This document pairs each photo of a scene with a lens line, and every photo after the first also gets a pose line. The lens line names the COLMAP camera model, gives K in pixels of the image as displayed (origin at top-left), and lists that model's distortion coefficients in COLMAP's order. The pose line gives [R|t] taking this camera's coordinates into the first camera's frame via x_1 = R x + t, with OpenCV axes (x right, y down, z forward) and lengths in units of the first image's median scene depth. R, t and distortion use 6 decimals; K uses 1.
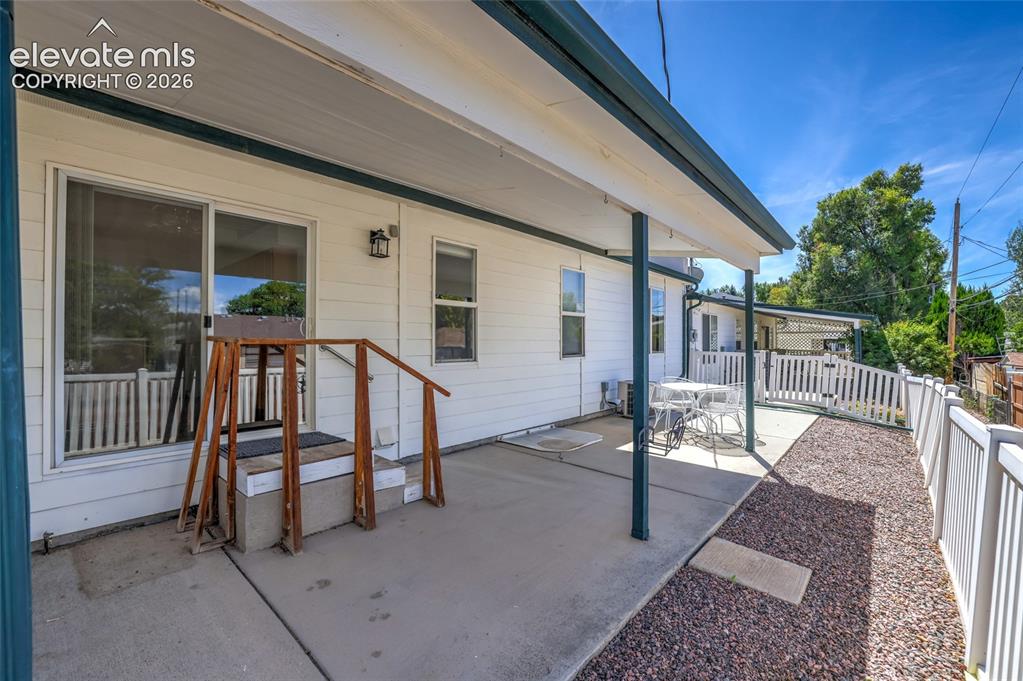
lens RADIAL K [[436.4, 0, 510.7], [0, 436.4, 344.0], [0, 0, 1]] dist [-0.024653, -0.000205]
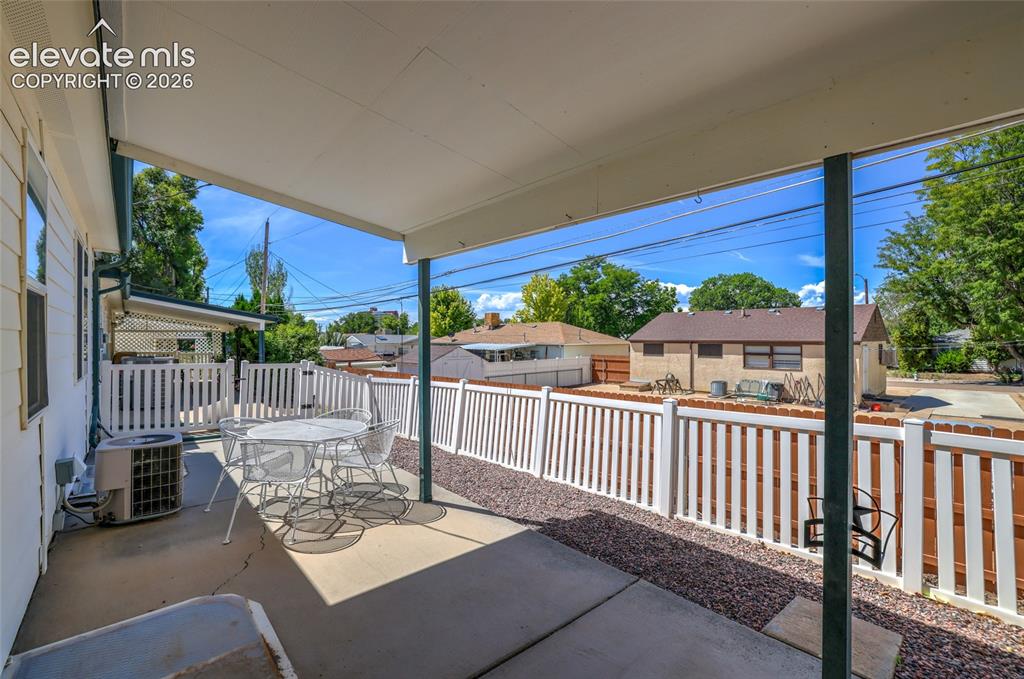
lens RADIAL K [[436.8, 0, 511.7], [0, 436.8, 337.6], [0, 0, 1]] dist [-0.024653, -0.000205]
pose [[0.127603, -0.000077, 0.991825, -0.125227], [0.006755, 0.999977, -0.000791, -0.023883], [-0.991802, 0.006801, 0.127601, 0.543717]]
